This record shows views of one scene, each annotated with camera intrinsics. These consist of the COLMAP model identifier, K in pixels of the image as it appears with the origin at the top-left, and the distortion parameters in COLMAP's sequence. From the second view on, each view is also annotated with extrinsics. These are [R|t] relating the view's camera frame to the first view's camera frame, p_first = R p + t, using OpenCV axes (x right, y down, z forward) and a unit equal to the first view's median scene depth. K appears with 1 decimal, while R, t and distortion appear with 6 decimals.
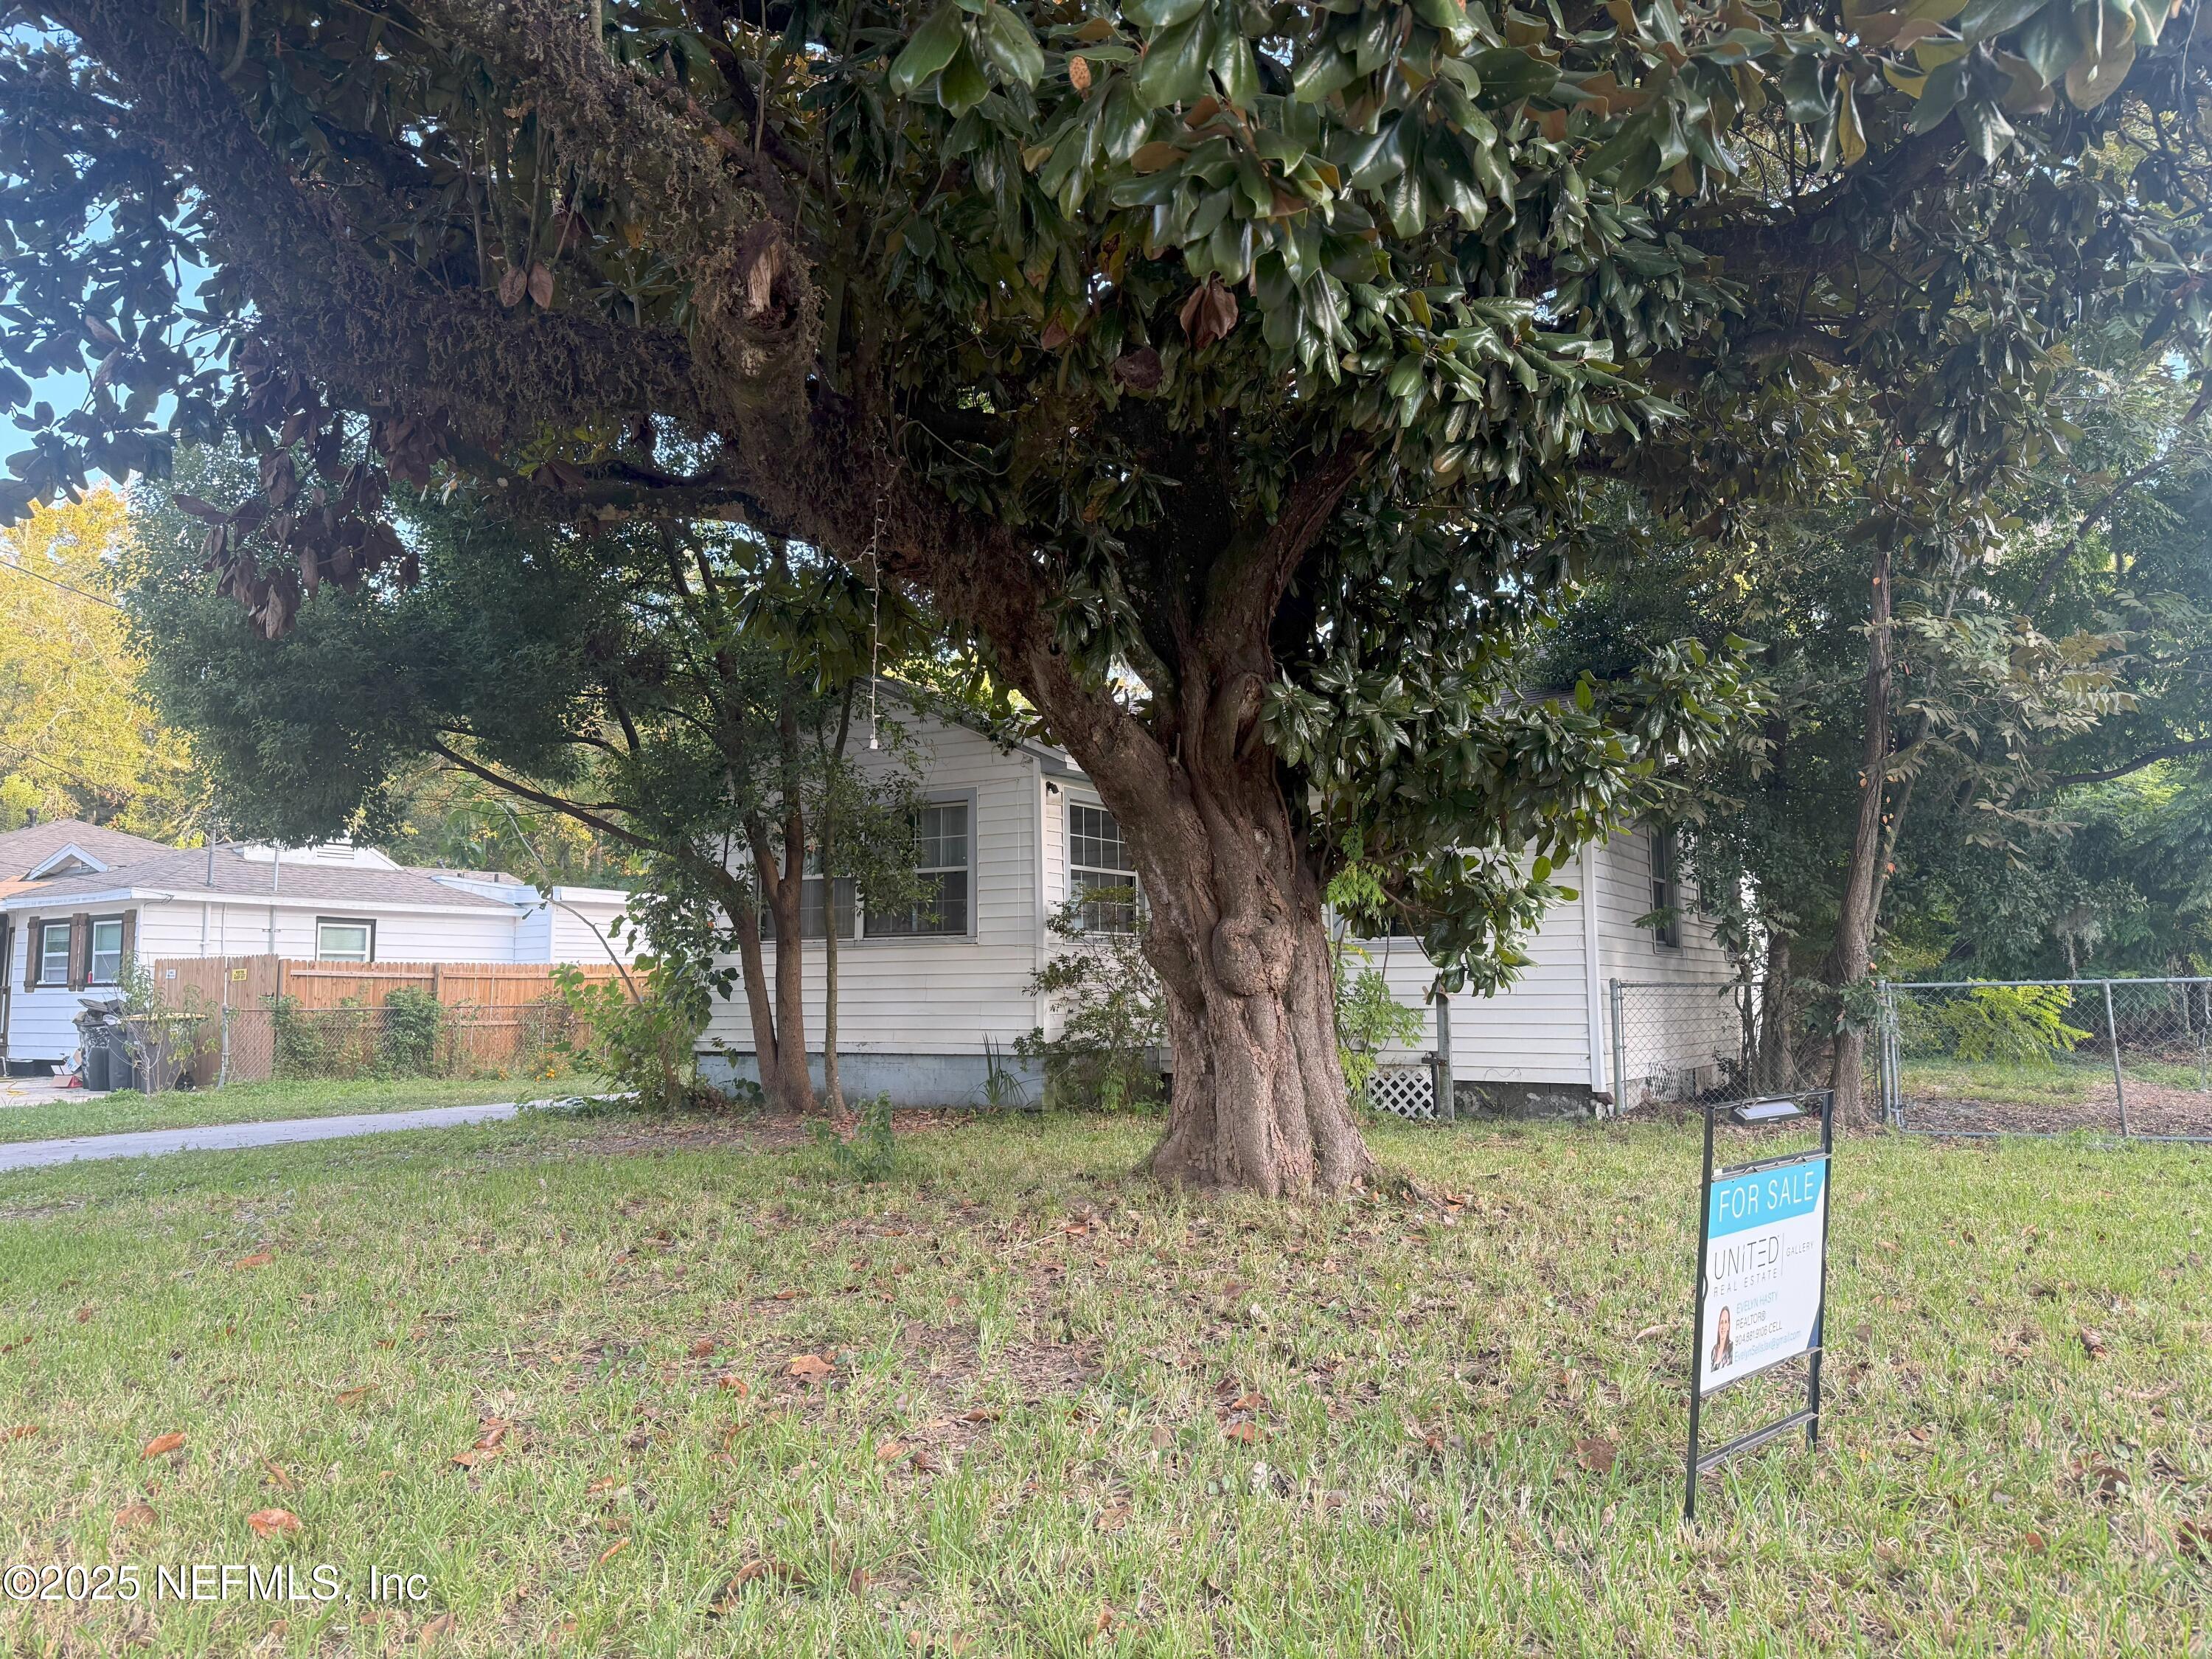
lens RADIAL K [[1533.0, 0, 1113.4], [0, 1533.0, 816.0], [0, 0, 1]] dist [0.029393, -0.040650]
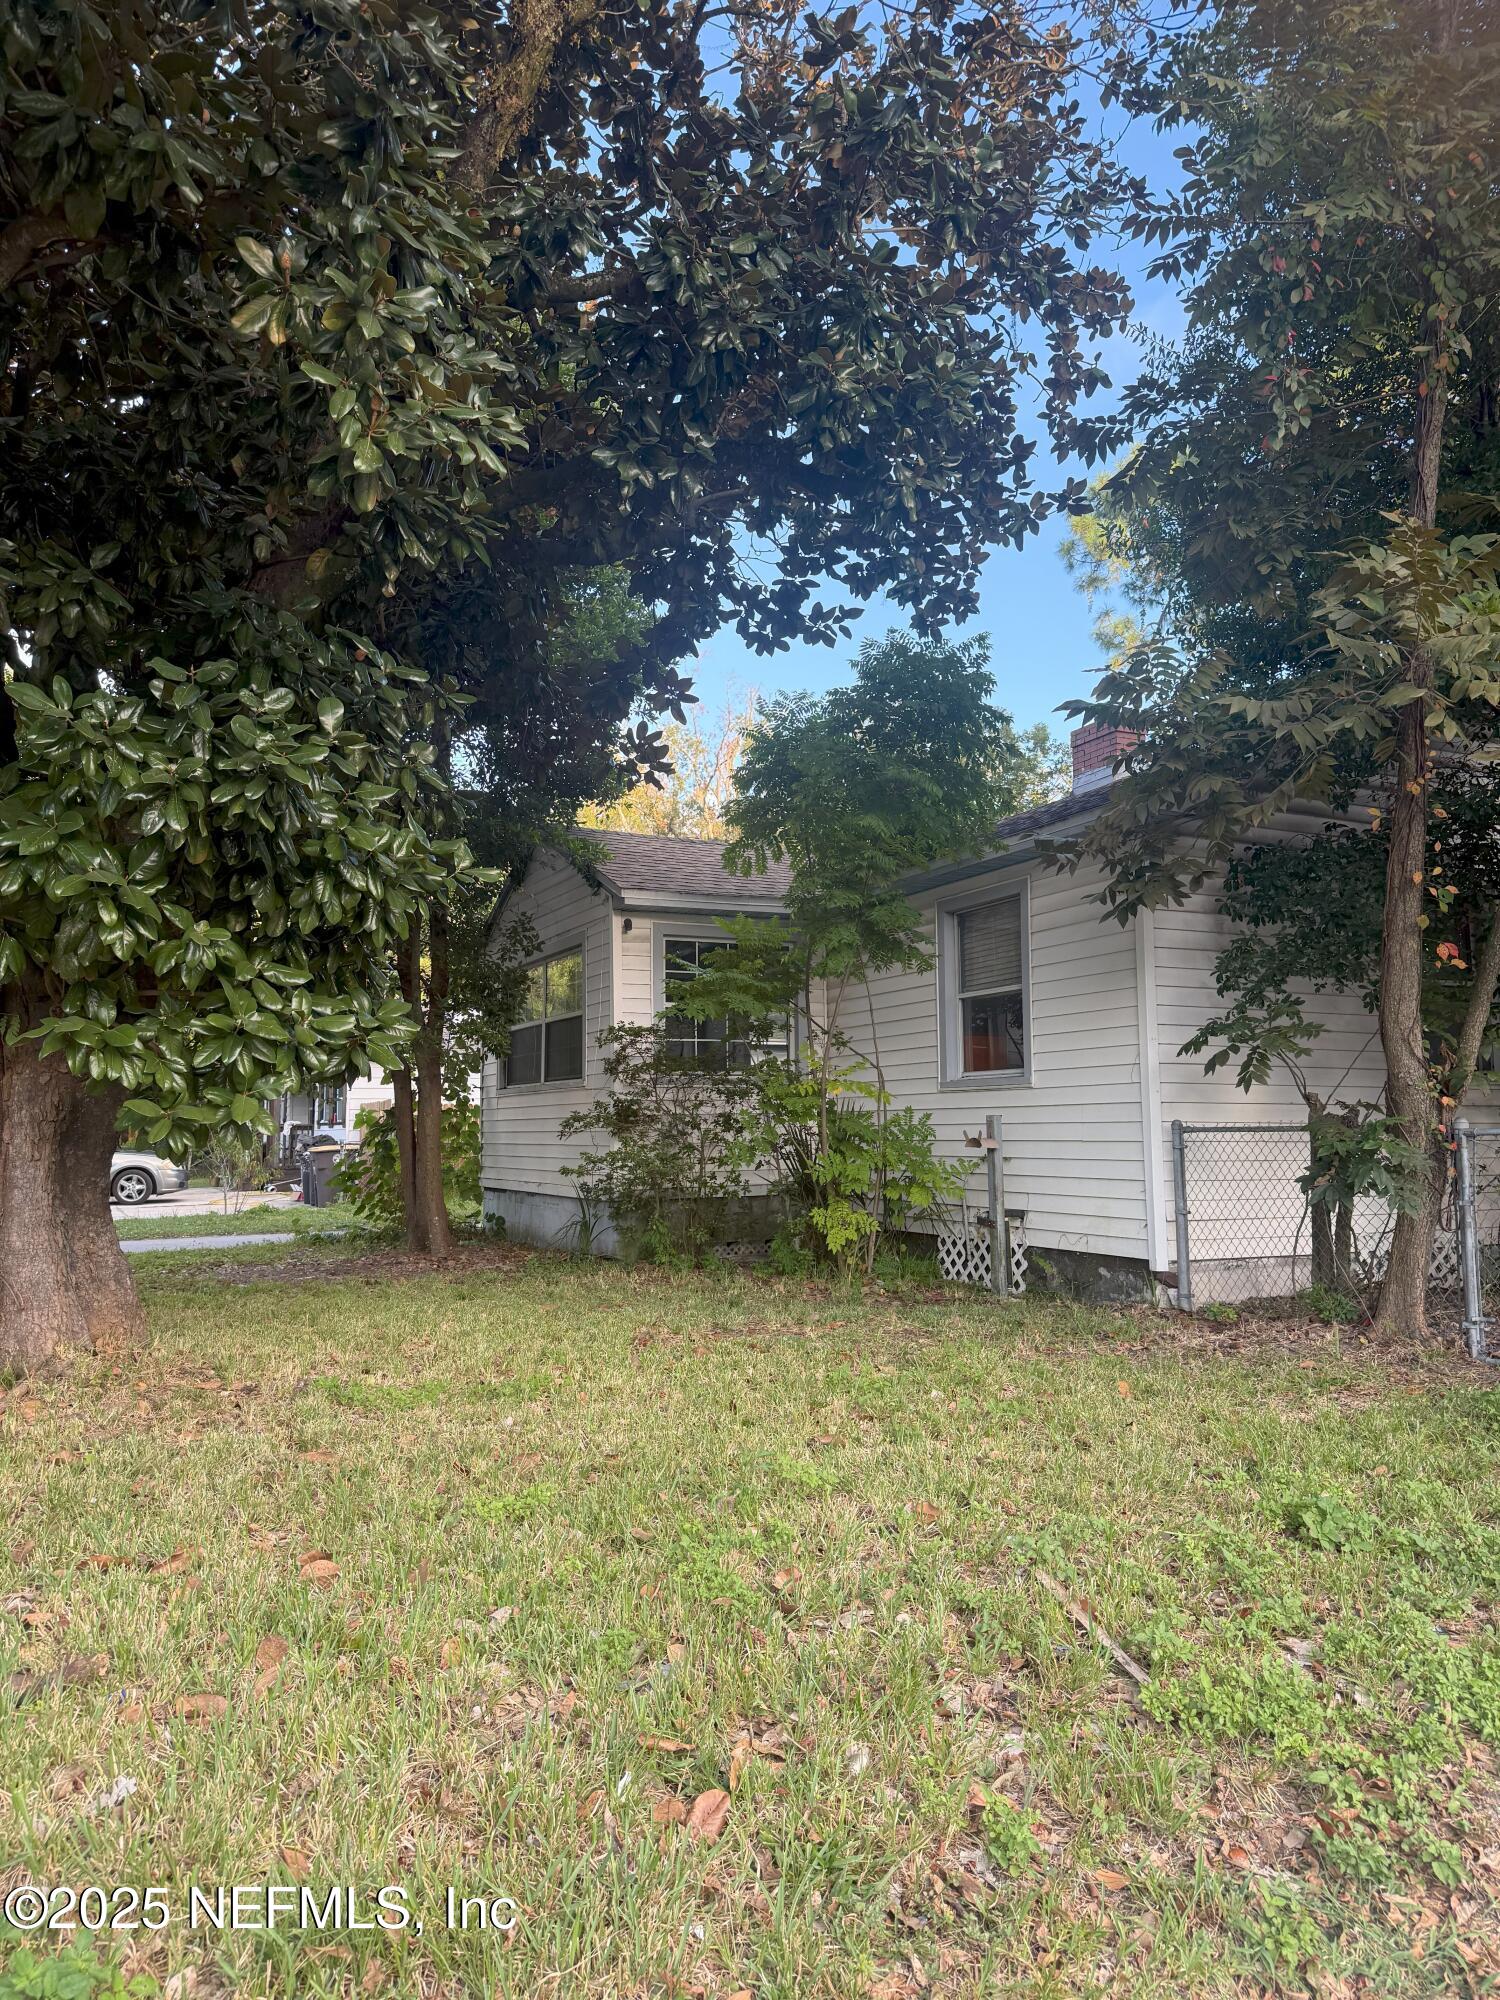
lens RADIAL K [[1386.1, 0, 741.1], [0, 1386.1, 999.2], [0, 0, 1]] dist [0.029393, -0.040650]
pose [[0.863622, -0.052077, -0.501442, 0.465605], [0.065827, 0.997783, 0.009747, 0.024205], [0.499823, -0.041426, 0.865136, 0.293183]]
